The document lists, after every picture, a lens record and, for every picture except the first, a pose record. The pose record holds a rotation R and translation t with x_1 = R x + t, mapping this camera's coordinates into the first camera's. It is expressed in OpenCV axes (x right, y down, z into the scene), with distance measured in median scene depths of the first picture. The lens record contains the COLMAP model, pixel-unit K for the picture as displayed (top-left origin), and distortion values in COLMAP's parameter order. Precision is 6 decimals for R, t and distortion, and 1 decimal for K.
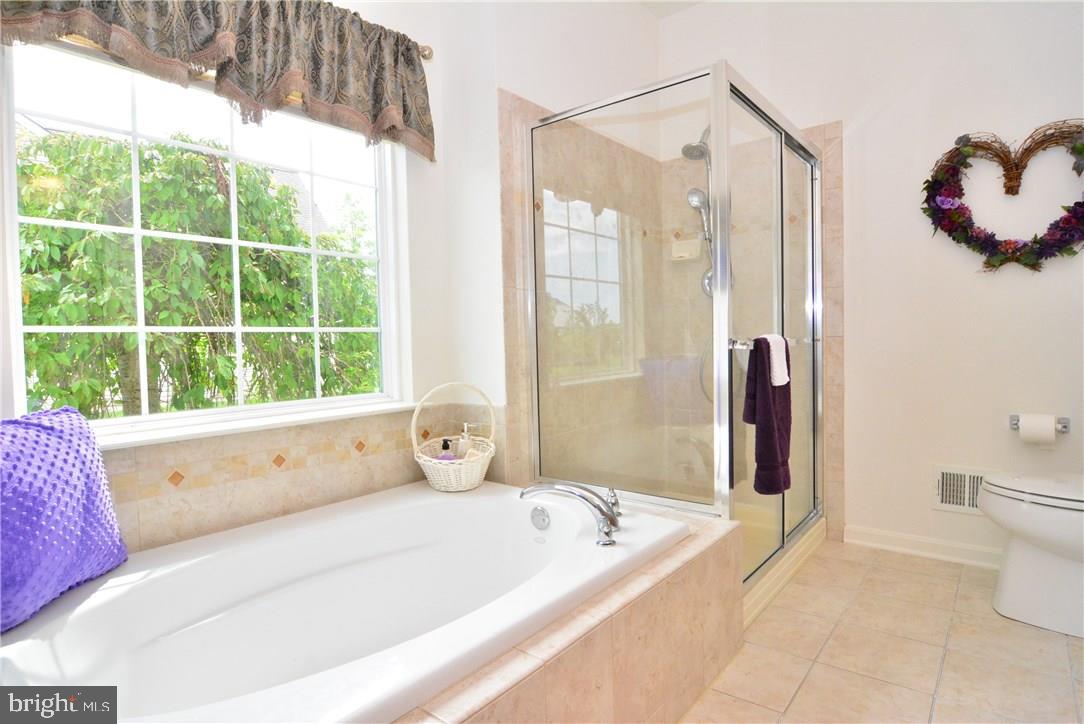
lens RADIAL K [[580.3, 0, 540.9], [0, 580.3, 364.2], [0, 0, 1]] dist [-0.011596, -0.007618]
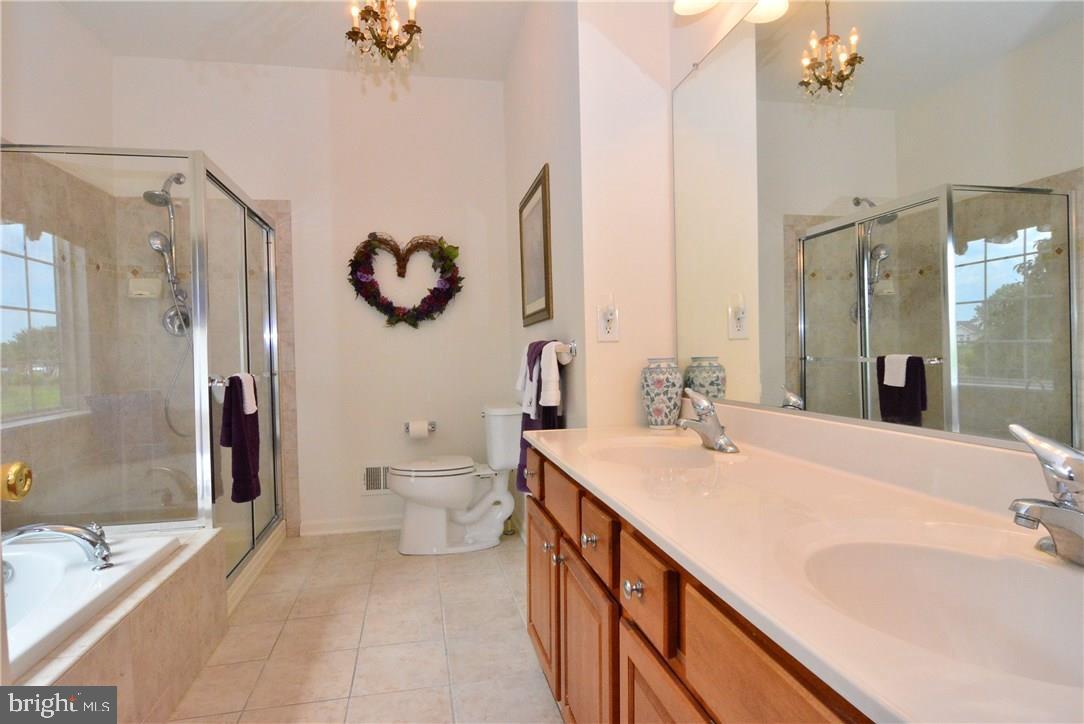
lens RADIAL K [[580.3, 0, 540.9], [0, 580.3, 364.2], [0, 0, 1]] dist [-0.011596, -0.007618]
pose [[0.624285, -0.003072, 0.781191, -0.145329], [0.037810, 0.998939, -0.026288, -0.011612], [-0.780281, 0.045948, 0.623739, -0.233471]]
